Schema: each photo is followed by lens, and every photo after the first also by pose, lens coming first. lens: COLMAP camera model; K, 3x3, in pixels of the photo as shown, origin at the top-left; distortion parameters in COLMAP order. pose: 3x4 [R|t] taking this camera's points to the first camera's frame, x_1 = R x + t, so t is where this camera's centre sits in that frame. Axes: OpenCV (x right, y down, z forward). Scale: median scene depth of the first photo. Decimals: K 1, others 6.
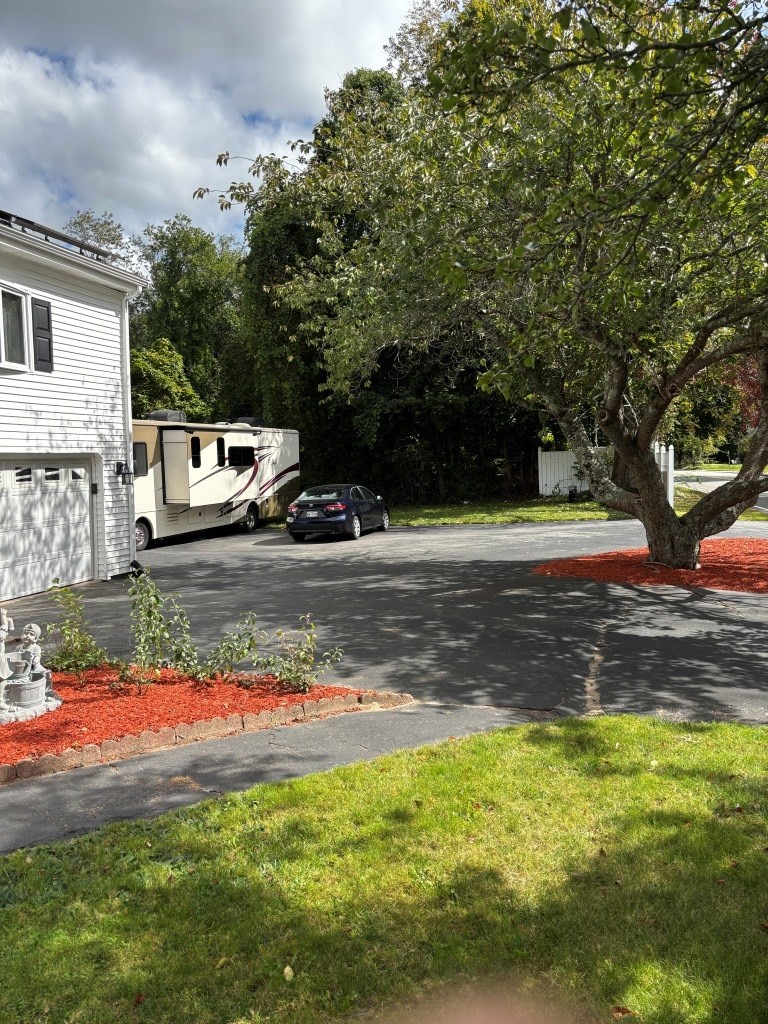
lens RADIAL K [[772.7, 0, 384.0], [0, 772.7, 512.0], [0, 0, 1]] dist [0.027332, -0.002048]
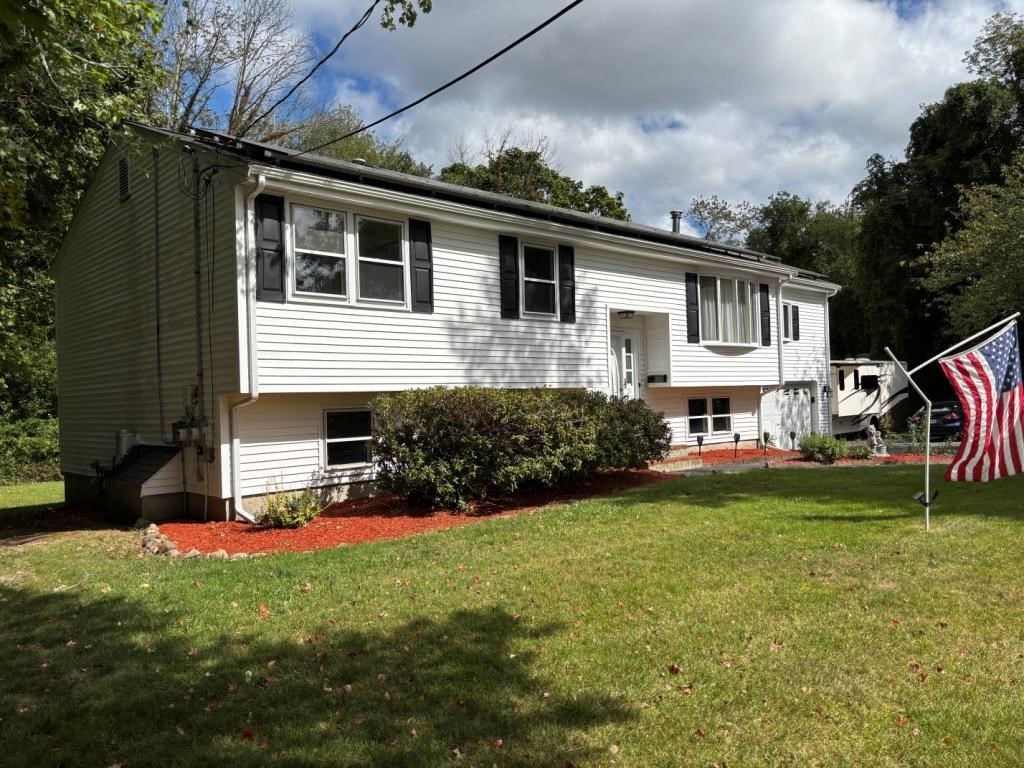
lens RADIAL K [[772.7, 0, 512.0], [0, 772.7, 384.0], [0, 0, 1]] dist [0.027332, -0.002048]
pose [[0.862684, -0.023733, -0.505187, -0.031160], [-0.015728, 0.997156, -0.073702, 0.047009], [0.505499, 0.071527, 0.859857, -0.562949]]
